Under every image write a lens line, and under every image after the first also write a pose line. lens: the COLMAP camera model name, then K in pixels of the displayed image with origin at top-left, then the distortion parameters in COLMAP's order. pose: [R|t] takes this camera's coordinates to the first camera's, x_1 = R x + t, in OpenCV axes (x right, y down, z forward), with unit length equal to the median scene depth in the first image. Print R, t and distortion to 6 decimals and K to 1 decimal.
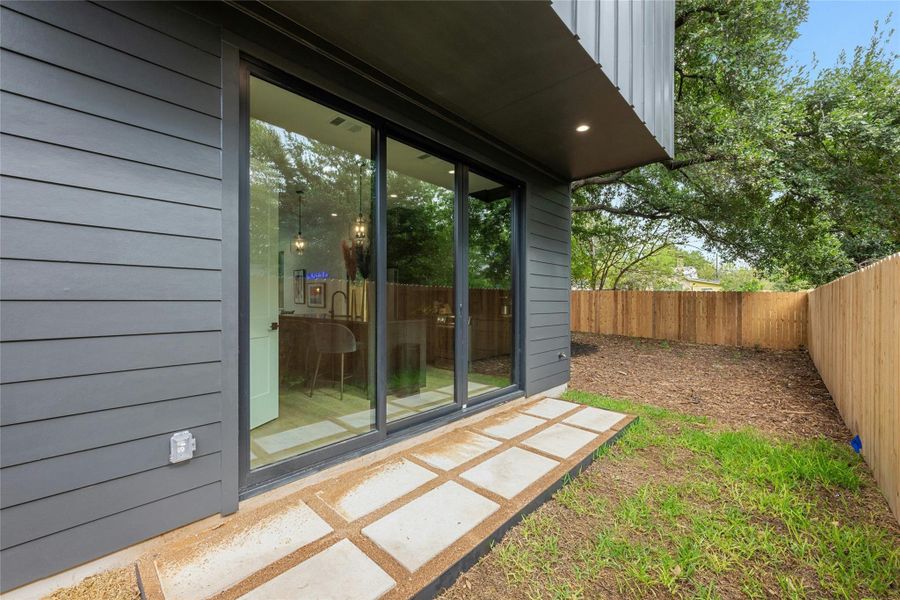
lens RADIAL K [[356.8, 0, 453.6], [0, 356.8, 299.2], [0, 0, 1]] dist [-0.000122, 0.000163]
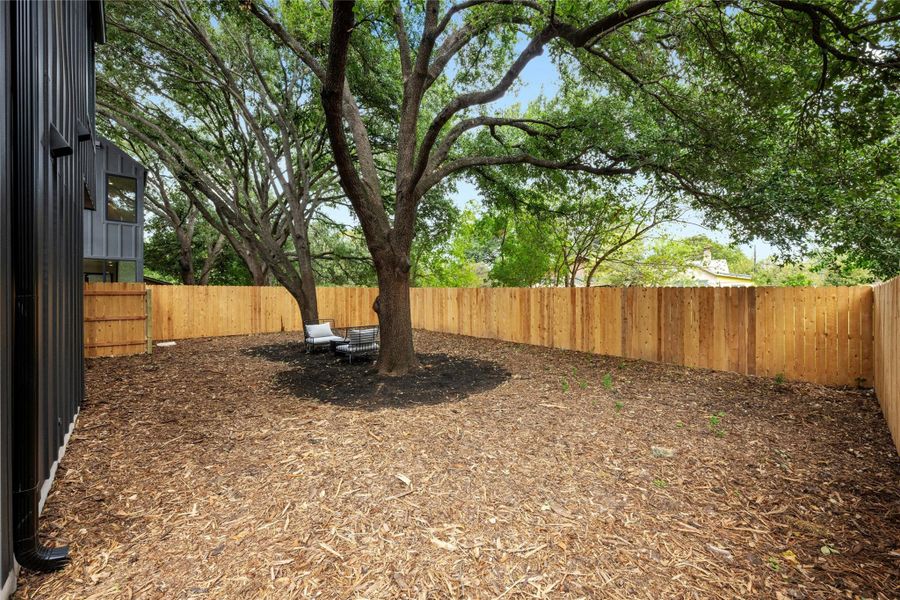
lens RADIAL K [[356.8, 0, 453.6], [0, 356.8, 299.2], [0, 0, 1]] dist [-0.000122, 0.000163]
pose [[0.996870, -0.006484, -0.078786, 0.293564], [0.006594, 0.999978, 0.001136, -0.003465], [0.078777, -0.001652, 0.996891, 0.300932]]
